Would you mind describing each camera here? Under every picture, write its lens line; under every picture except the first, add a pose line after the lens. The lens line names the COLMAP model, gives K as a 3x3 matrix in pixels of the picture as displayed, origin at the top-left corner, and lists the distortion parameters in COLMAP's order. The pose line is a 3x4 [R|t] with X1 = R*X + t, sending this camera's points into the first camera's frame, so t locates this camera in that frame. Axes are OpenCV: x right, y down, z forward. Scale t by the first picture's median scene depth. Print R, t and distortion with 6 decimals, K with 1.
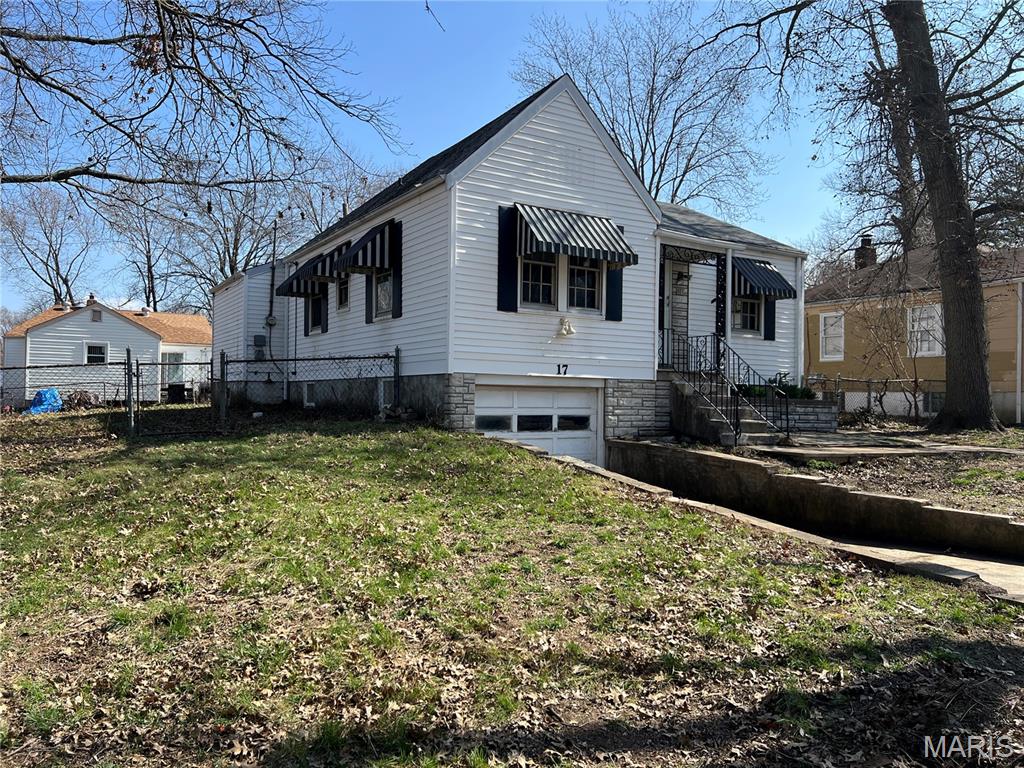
lens RADIAL K [[771.8, 0, 512.0], [0, 771.8, 384.0], [0, 0, 1]] dist [0.060001, -0.064730]
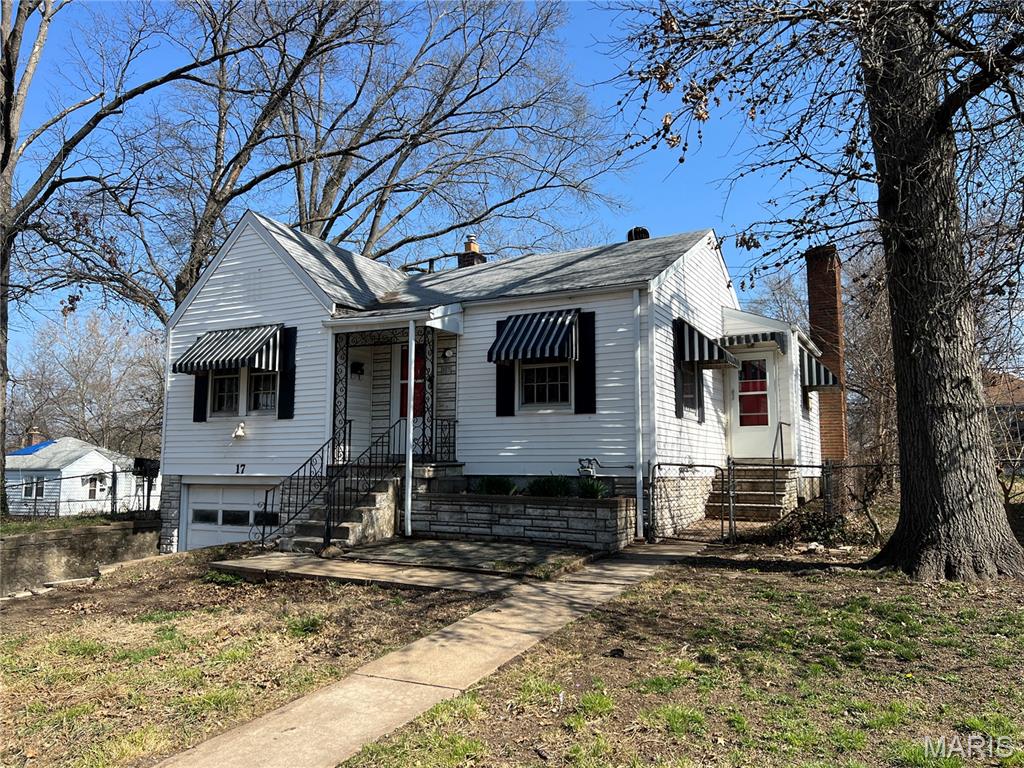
lens RADIAL K [[771.8, 0, 512.0], [0, 771.8, 384.0], [0, 0, 1]] dist [0.060001, -0.064730]
pose [[0.500620, -0.114009, -0.858127, 1.178312], [0.019011, 0.992498, -0.120770, 0.002145], [0.865458, 0.044146, 0.499032, 0.747547]]
